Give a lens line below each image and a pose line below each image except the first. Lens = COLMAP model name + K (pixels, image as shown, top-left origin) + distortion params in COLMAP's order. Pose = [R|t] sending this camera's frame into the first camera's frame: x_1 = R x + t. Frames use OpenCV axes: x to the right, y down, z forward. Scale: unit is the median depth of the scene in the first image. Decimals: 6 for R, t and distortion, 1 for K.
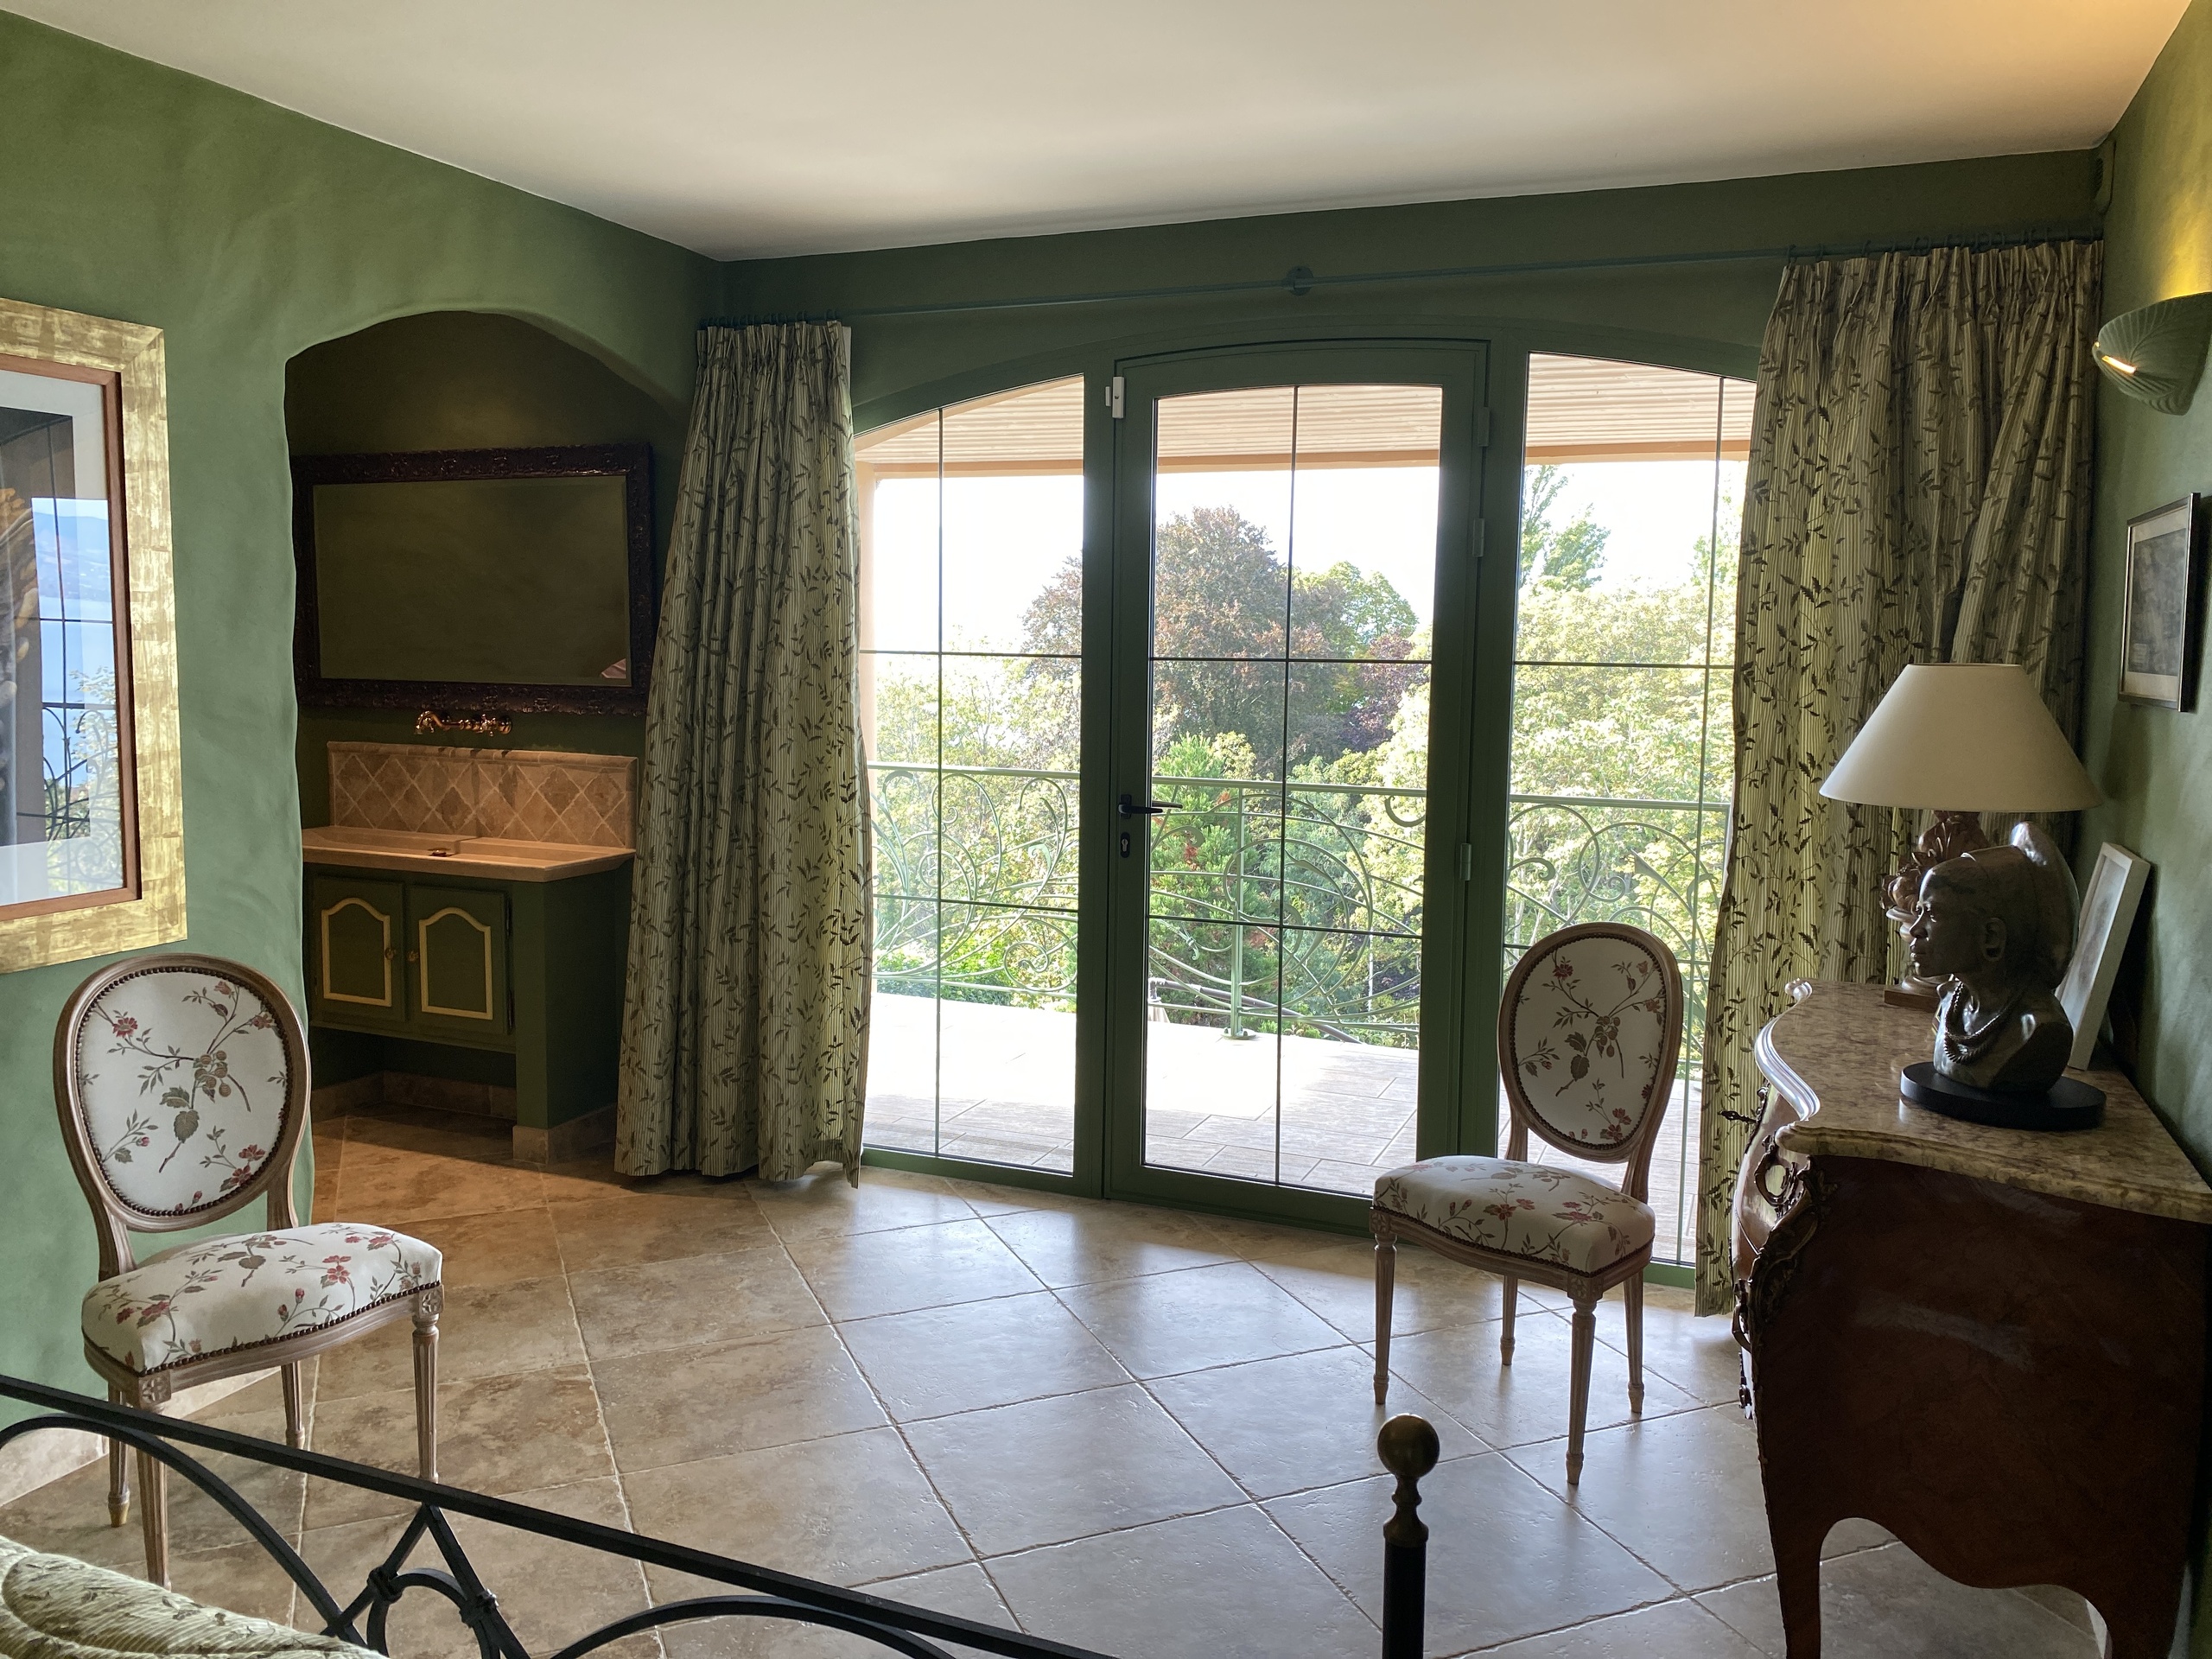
lens RADIAL K [[1676.5, 0, 1107.5], [0, 1676.5, 815.9], [0, 0, 1]] dist [-0.010734, 0.024764]
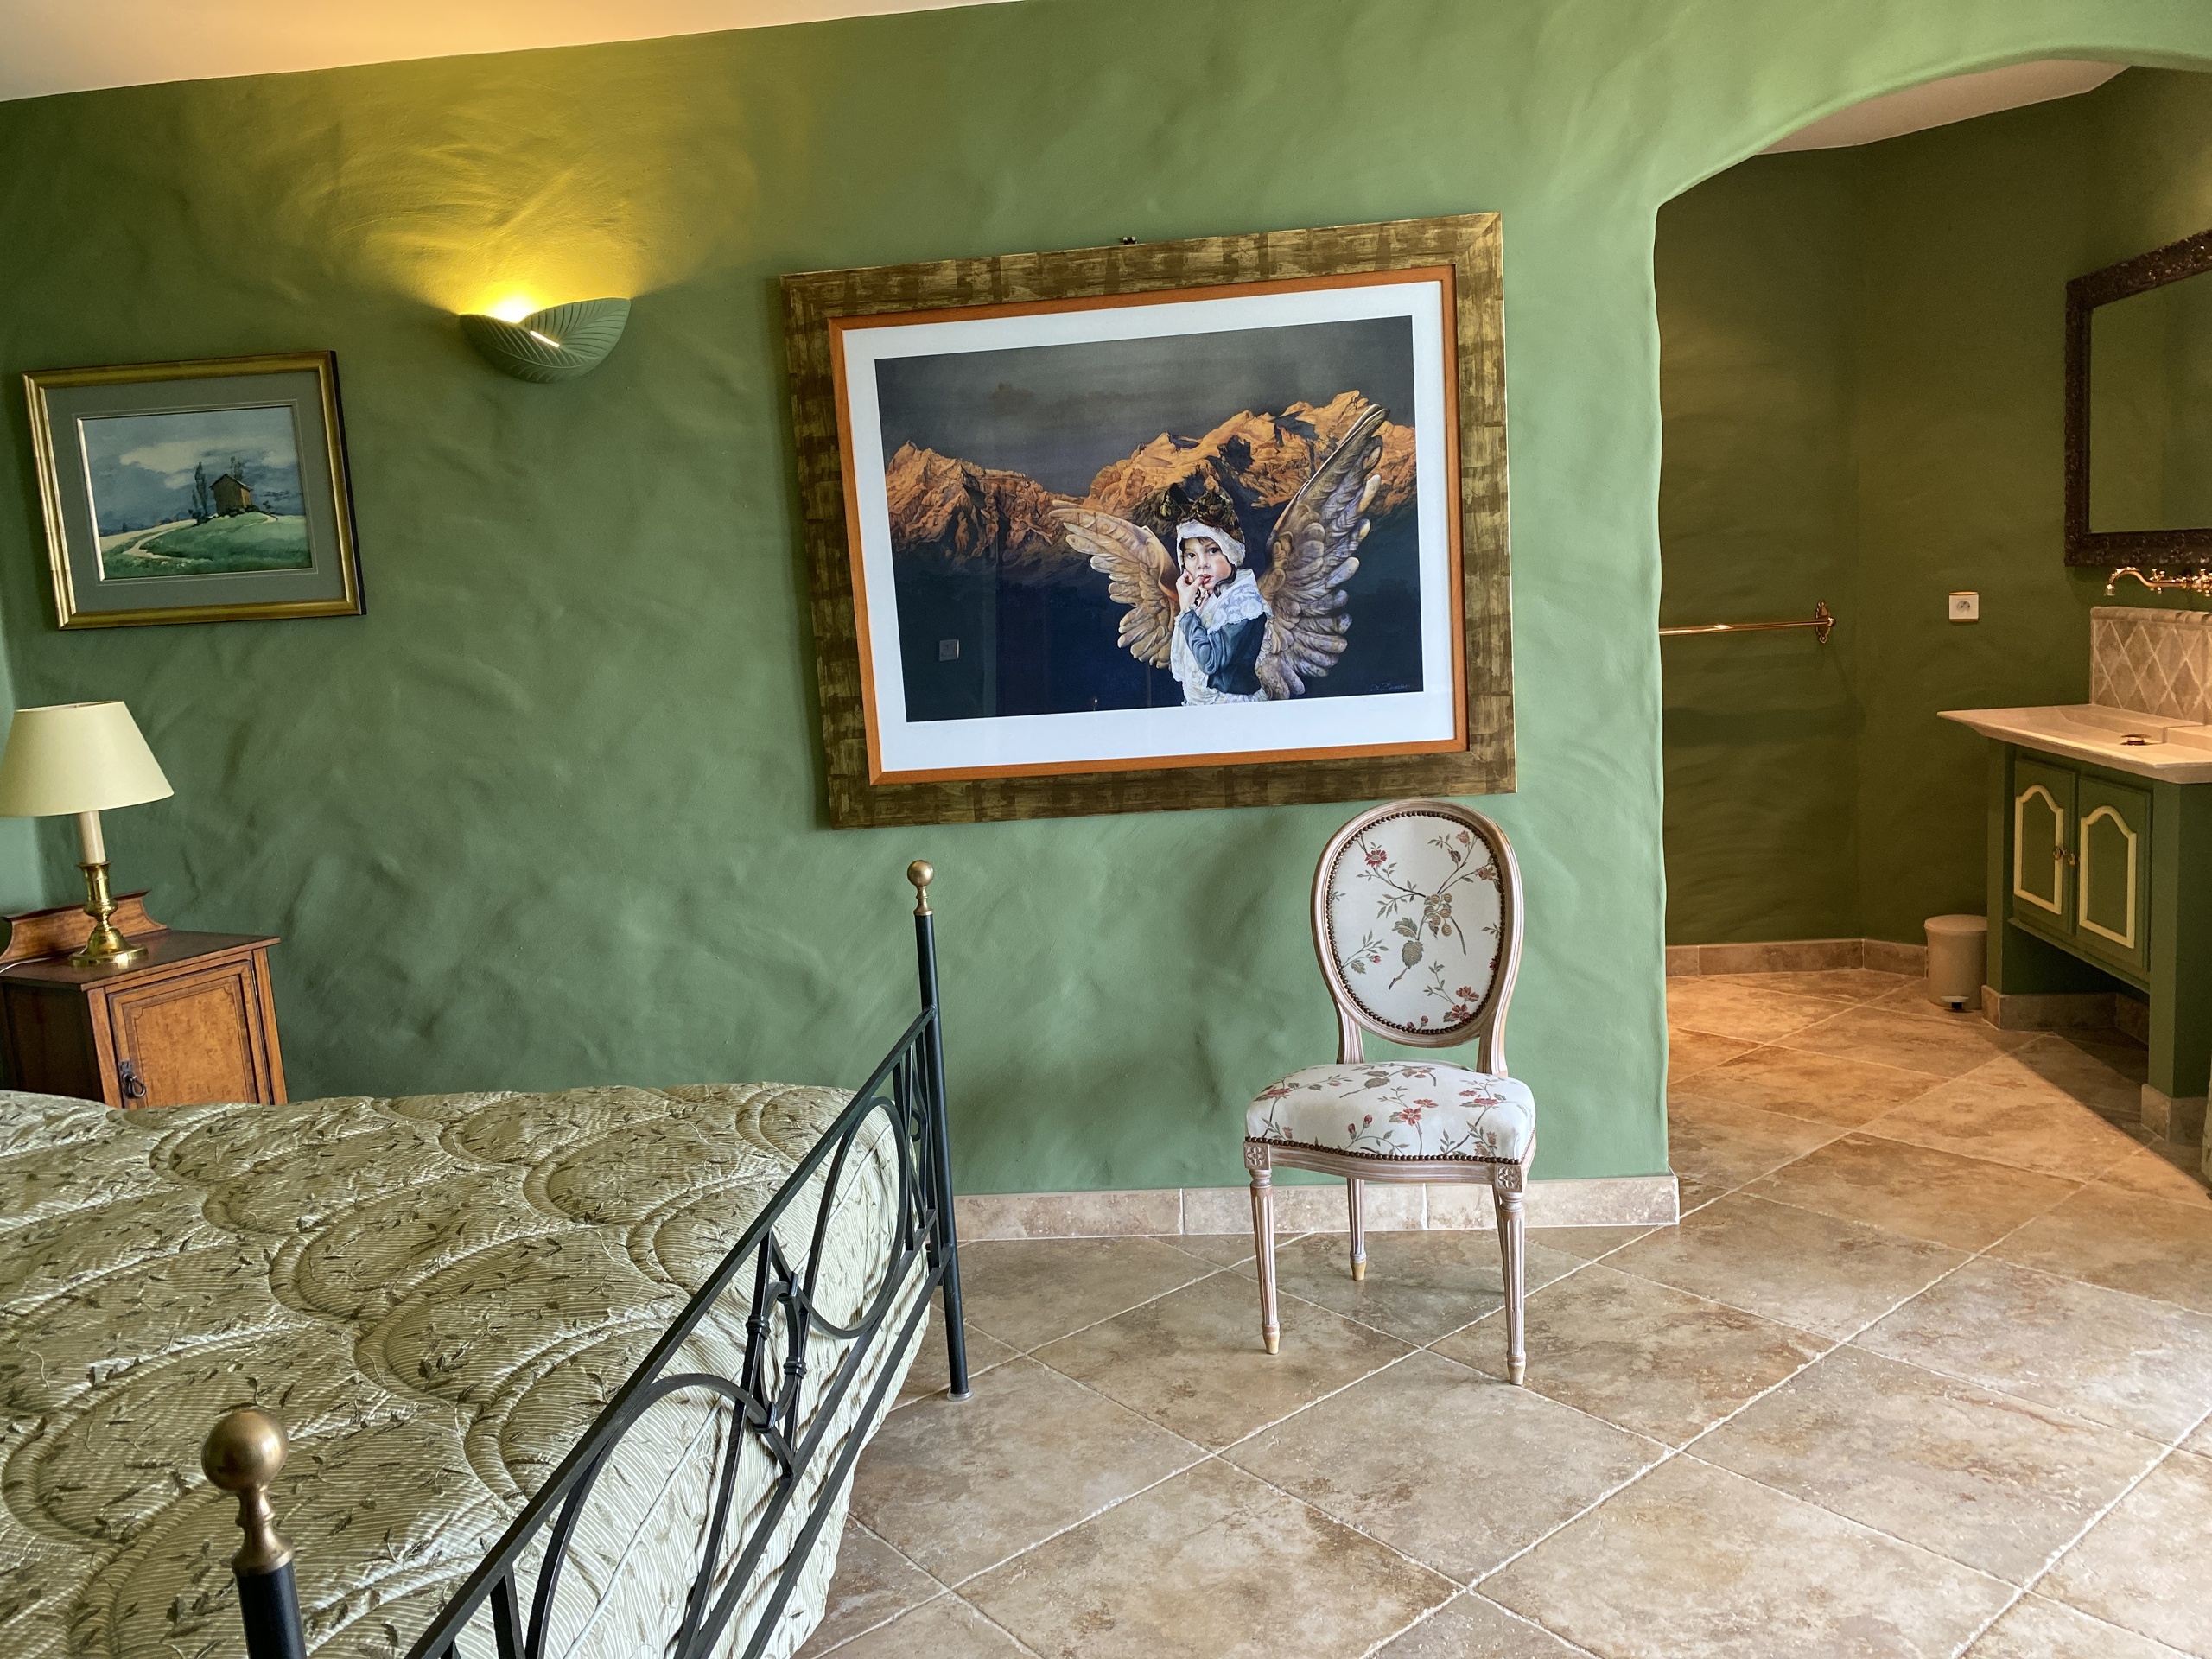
lens RADIAL K [[1654.5, 0, 1106.0], [0, 1654.5, 829.5], [0, 0, 1]] dist [0.000714, -0.003278]
pose [[0.265632, 0.112822, -0.957450, 0.421992], [-0.034108, 0.993607, 0.107620, -0.007899], [0.963471, 0.004069, 0.267782, 0.494837]]
